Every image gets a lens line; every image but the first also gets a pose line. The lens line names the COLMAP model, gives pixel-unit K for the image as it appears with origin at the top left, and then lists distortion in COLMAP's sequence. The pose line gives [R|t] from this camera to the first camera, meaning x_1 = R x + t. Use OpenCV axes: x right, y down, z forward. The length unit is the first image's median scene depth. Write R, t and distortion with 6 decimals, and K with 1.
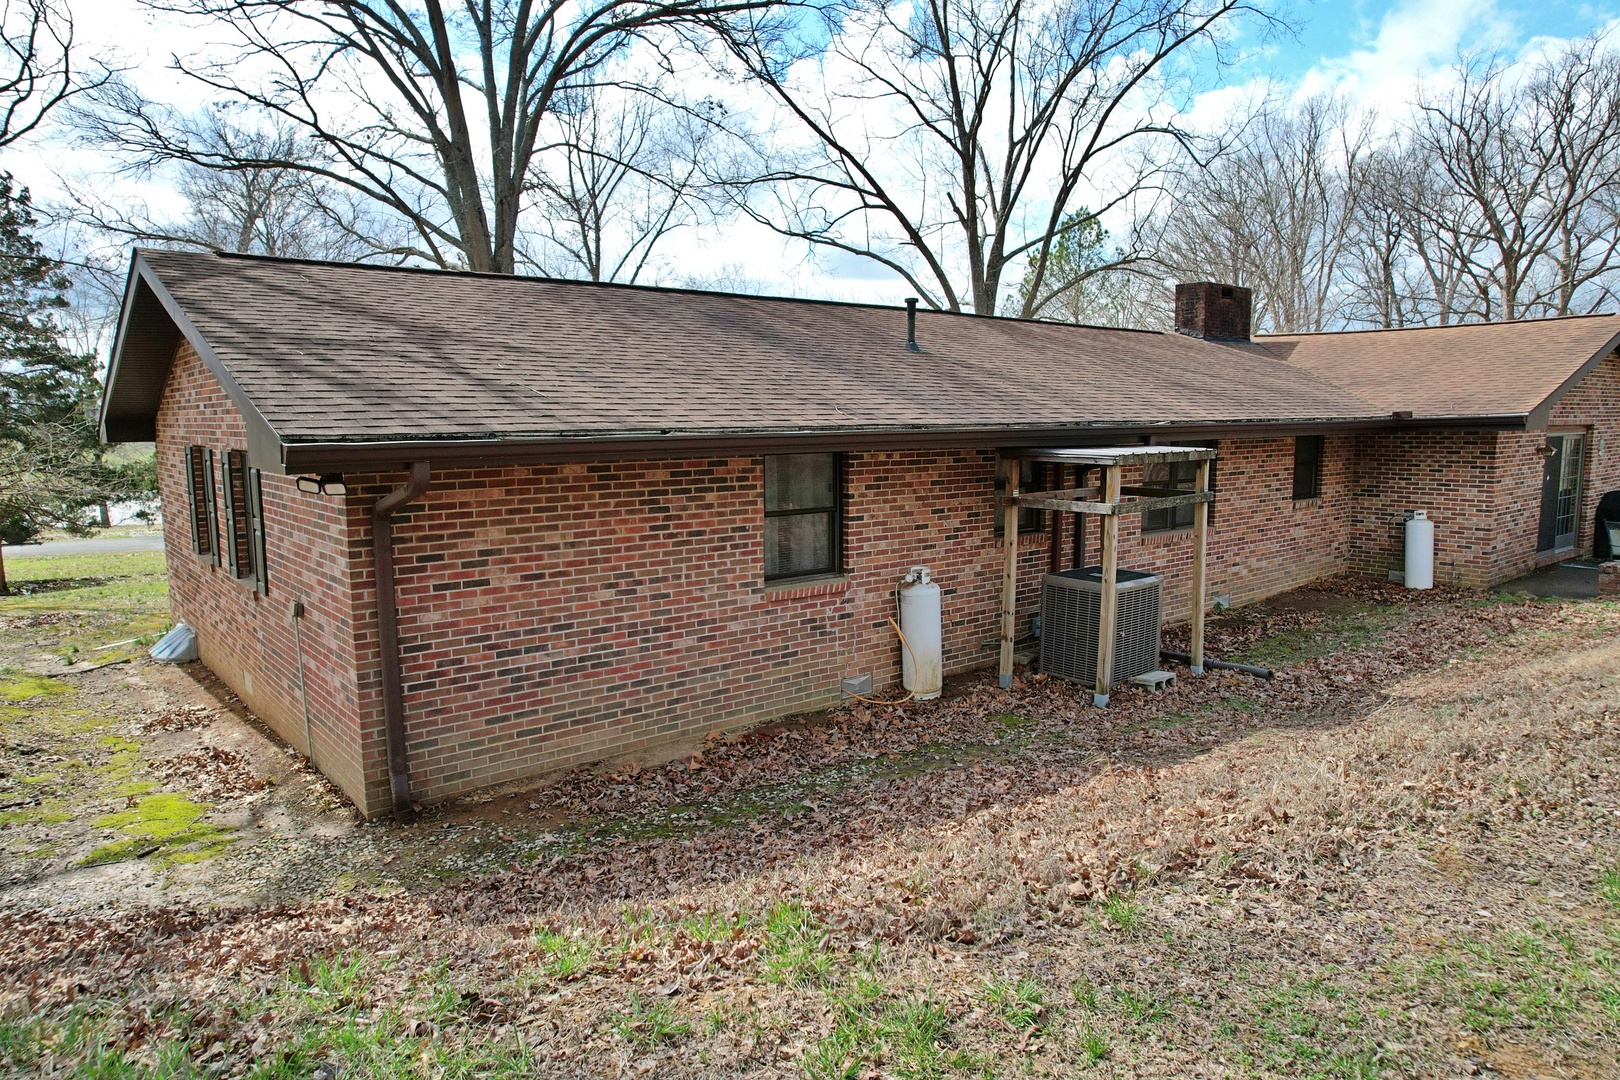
lens RADIAL K [[1037.7, 0, 812.3], [0, 1037.7, 536.4], [0, 0, 1]] dist [-0.060657, 0.048212]
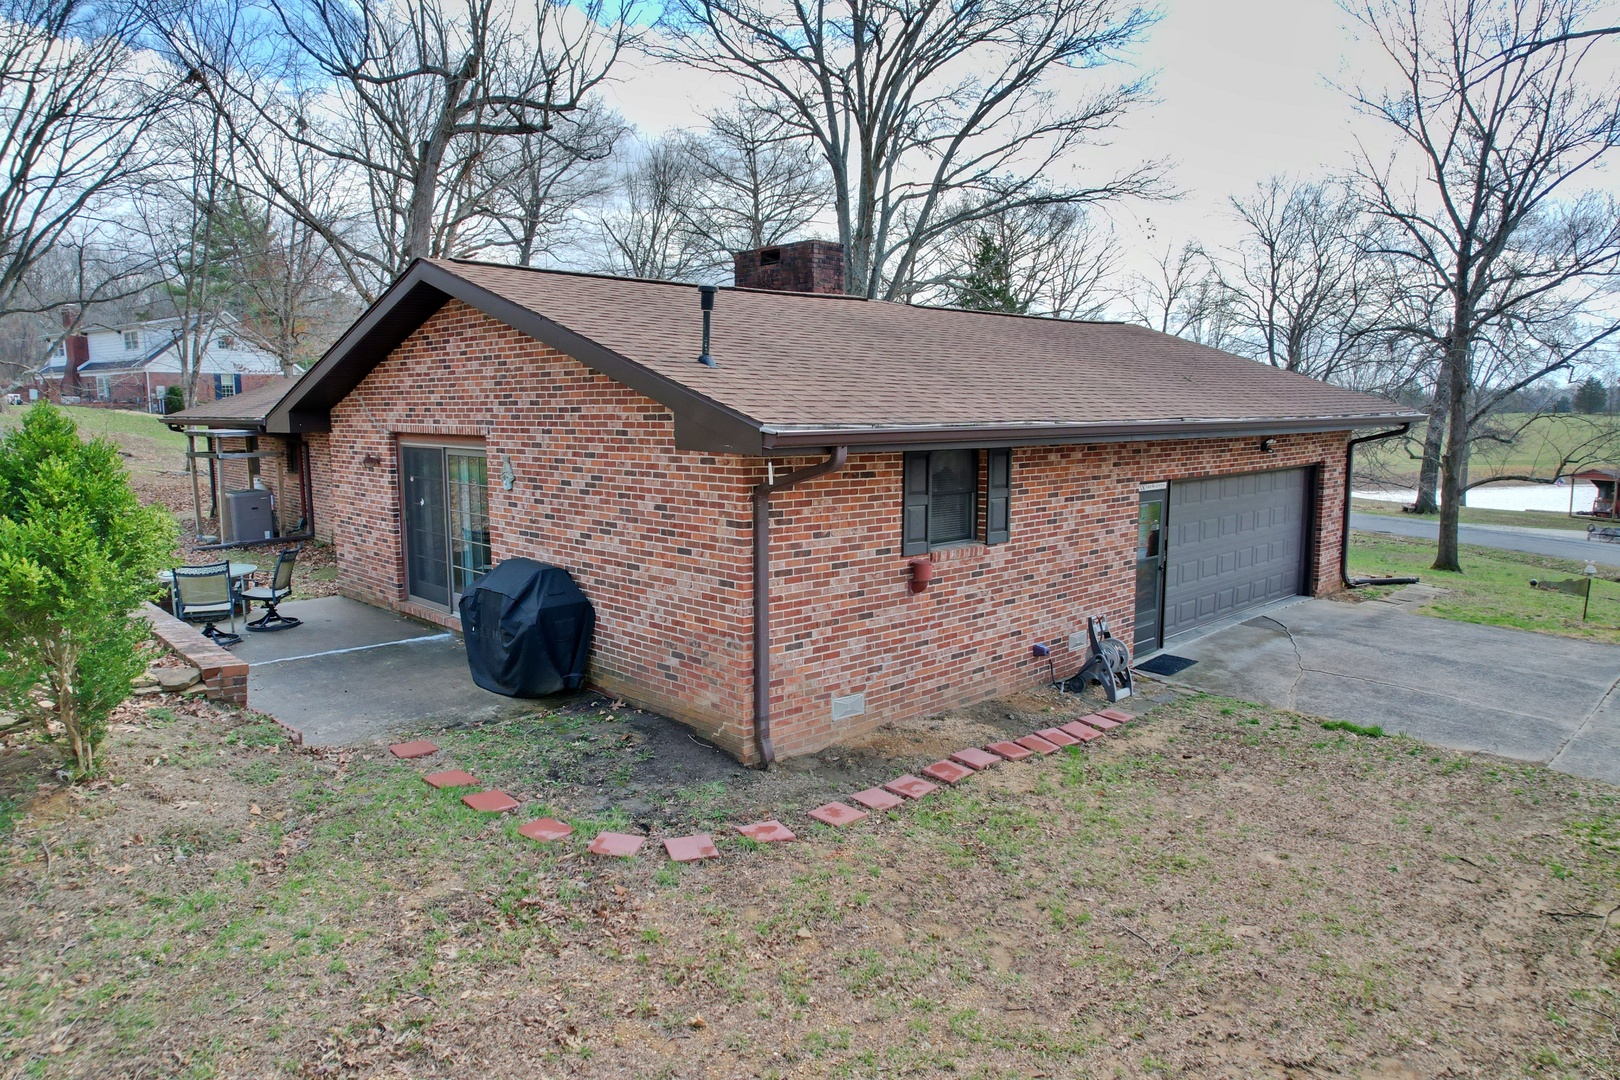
lens RADIAL K [[1037.7, 0, 812.3], [0, 1037.7, 536.4], [0, 0, 1]] dist [-0.060657, 0.048212]
pose [[0.069253, 0.135708, -0.988325, 1.662946], [-0.107166, 0.985983, 0.127877, -0.178656], [0.991826, 0.097059, 0.082826, 1.359755]]
